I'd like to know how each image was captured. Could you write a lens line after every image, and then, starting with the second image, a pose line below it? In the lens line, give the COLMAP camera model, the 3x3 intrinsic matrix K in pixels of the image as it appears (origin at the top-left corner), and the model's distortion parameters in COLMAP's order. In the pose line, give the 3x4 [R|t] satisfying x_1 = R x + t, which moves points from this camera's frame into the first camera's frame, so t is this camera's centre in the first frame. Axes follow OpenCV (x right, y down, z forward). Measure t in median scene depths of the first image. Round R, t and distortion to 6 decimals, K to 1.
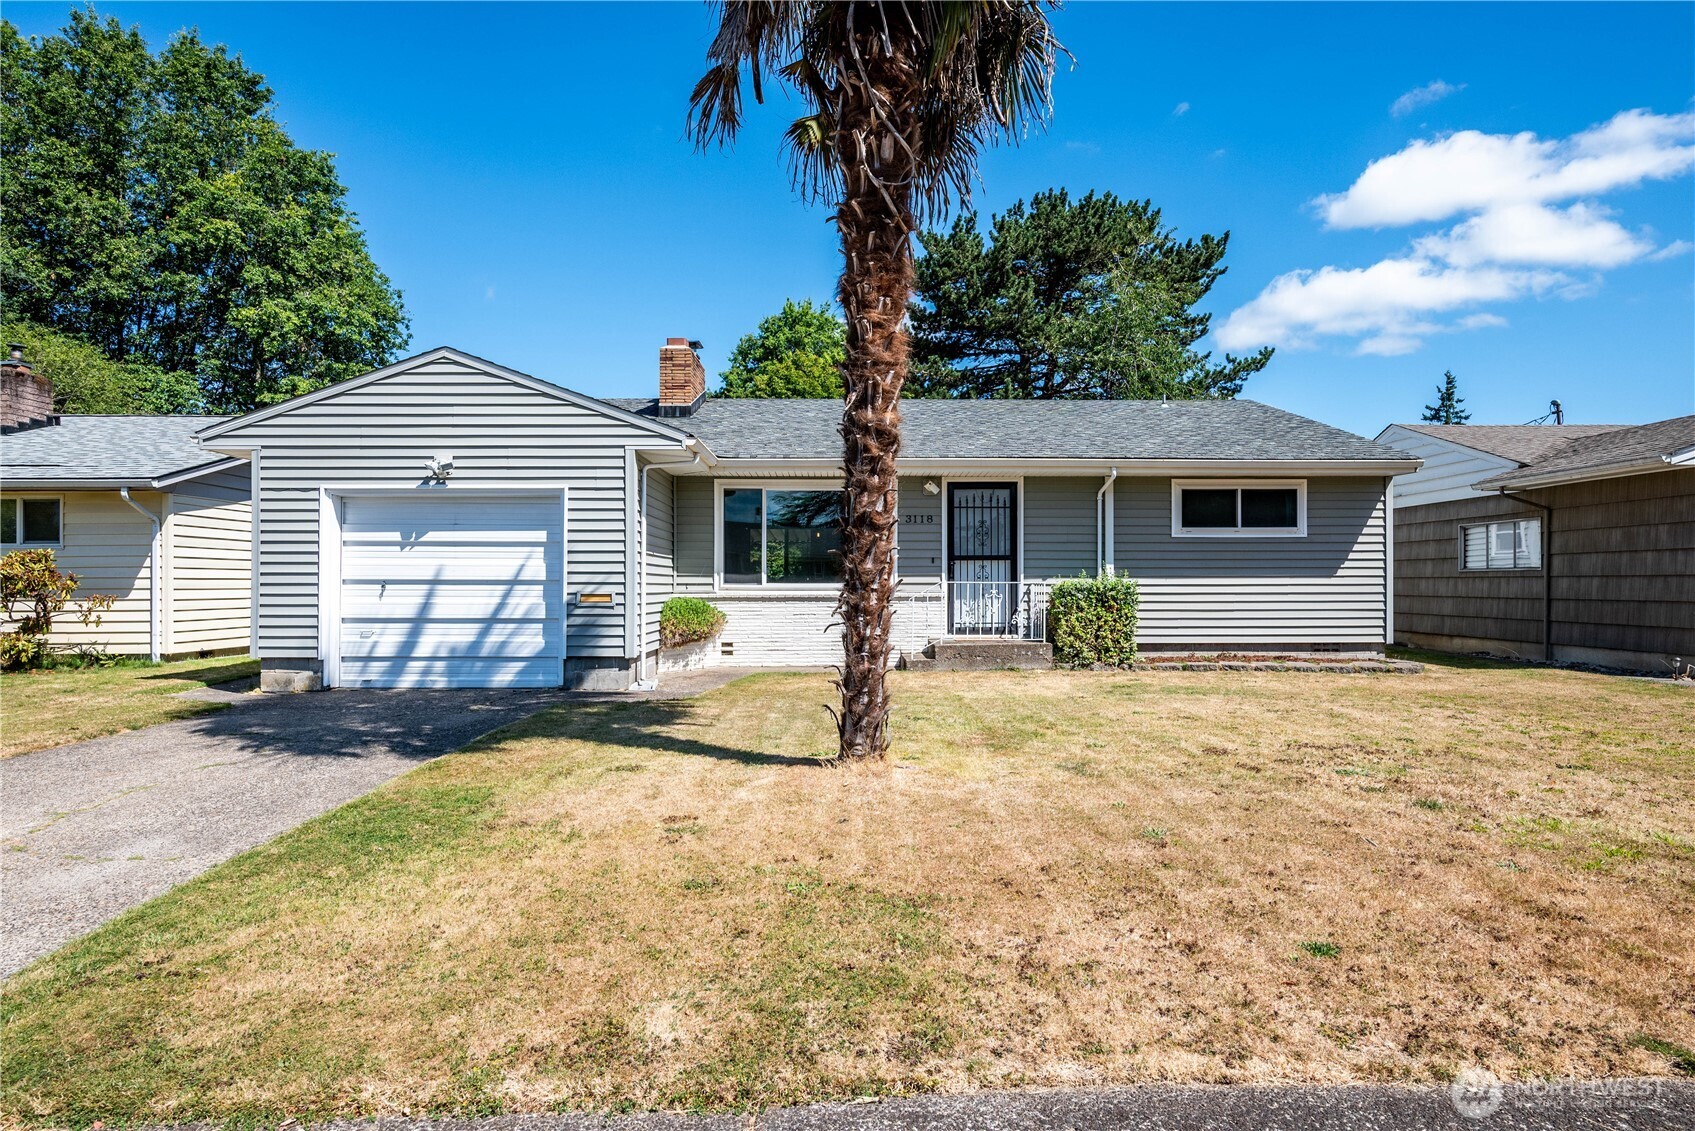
lens RADIAL K [[928.1, 0, 849.6], [0, 928.1, 577.7], [0, 0, 1]] dist [-0.002640, 0.000307]
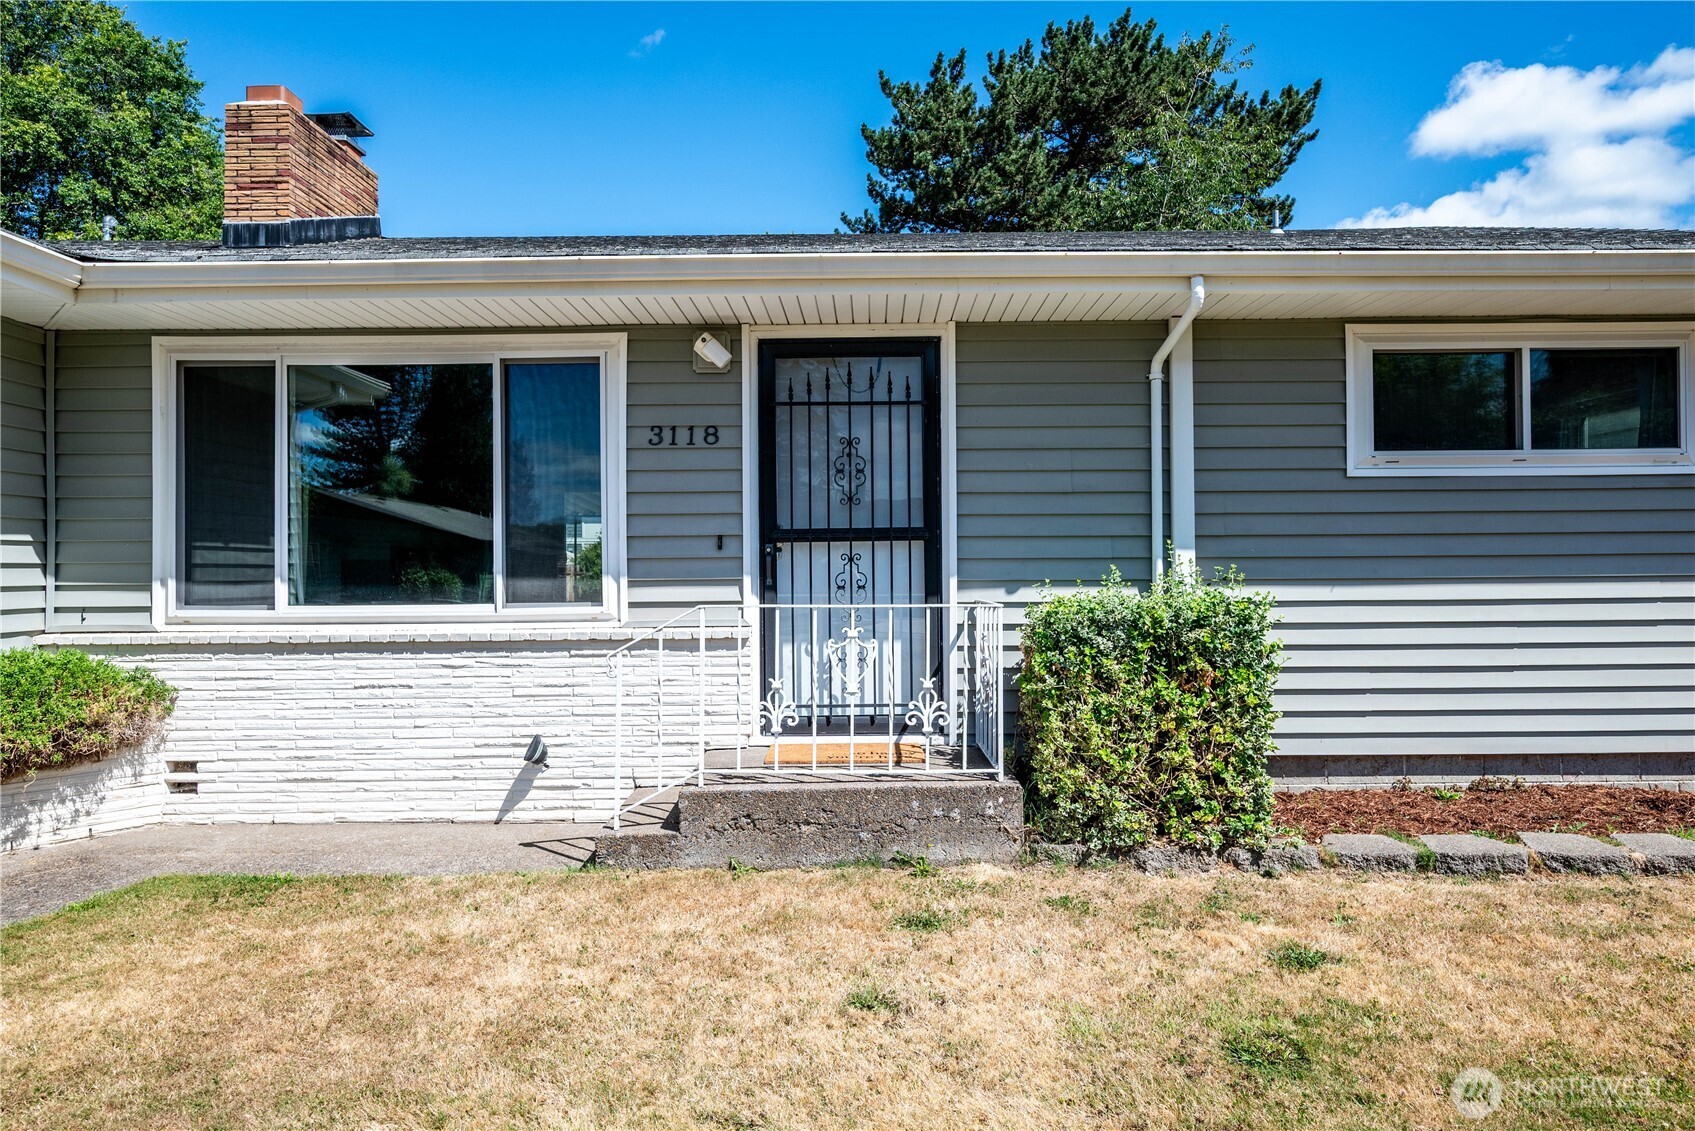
lens RADIAL K [[1026.8, 0, 843.2], [0, 1026.8, 557.2], [0, 0, 1]] dist [0.004228, -0.001579]
pose [[0.999806, -0.007667, -0.018134, 0.148006], [0.007591, 0.999962, -0.004293, -0.010474], [0.018166, 0.004154, 0.999826, 0.575265]]
